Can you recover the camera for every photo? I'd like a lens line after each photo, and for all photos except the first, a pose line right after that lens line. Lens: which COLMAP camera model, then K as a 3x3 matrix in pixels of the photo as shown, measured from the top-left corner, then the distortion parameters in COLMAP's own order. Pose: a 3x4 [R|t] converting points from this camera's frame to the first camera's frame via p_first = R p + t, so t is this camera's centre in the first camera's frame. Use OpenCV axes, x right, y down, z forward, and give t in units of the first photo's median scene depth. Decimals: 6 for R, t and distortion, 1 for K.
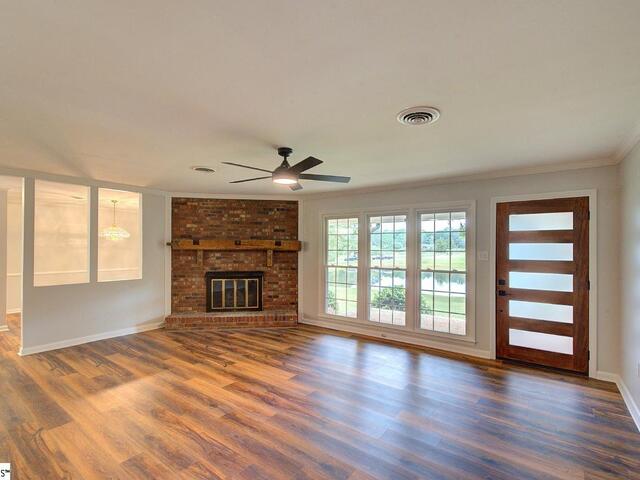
lens RADIAL K [[309.0, 0, 325.7], [0, 309.0, 246.2], [0, 0, 1]] dist [-0.001661, 0.004511]
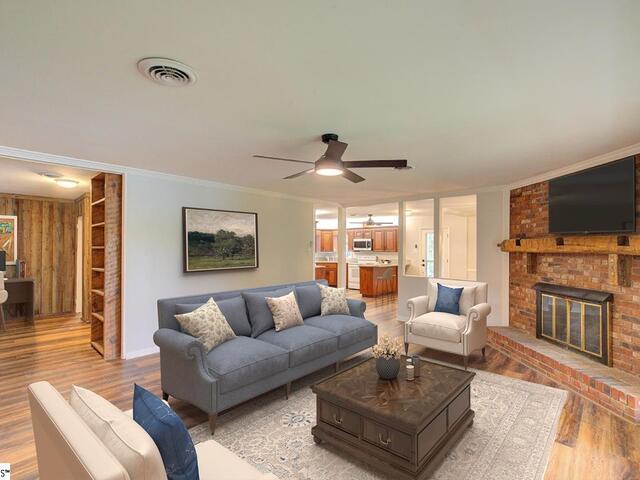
lens RADIAL K [[309.0, 0, 321.9], [0, 309.0, 250.3], [0, 0, 1]] dist [-0.001661, 0.004511]
pose [[-0.109336, 0.001337, -0.994004, 0.400311], [-0.009089, 0.999956, 0.002345, 0.009380], [0.993963, 0.009291, -0.109319, 0.571773]]
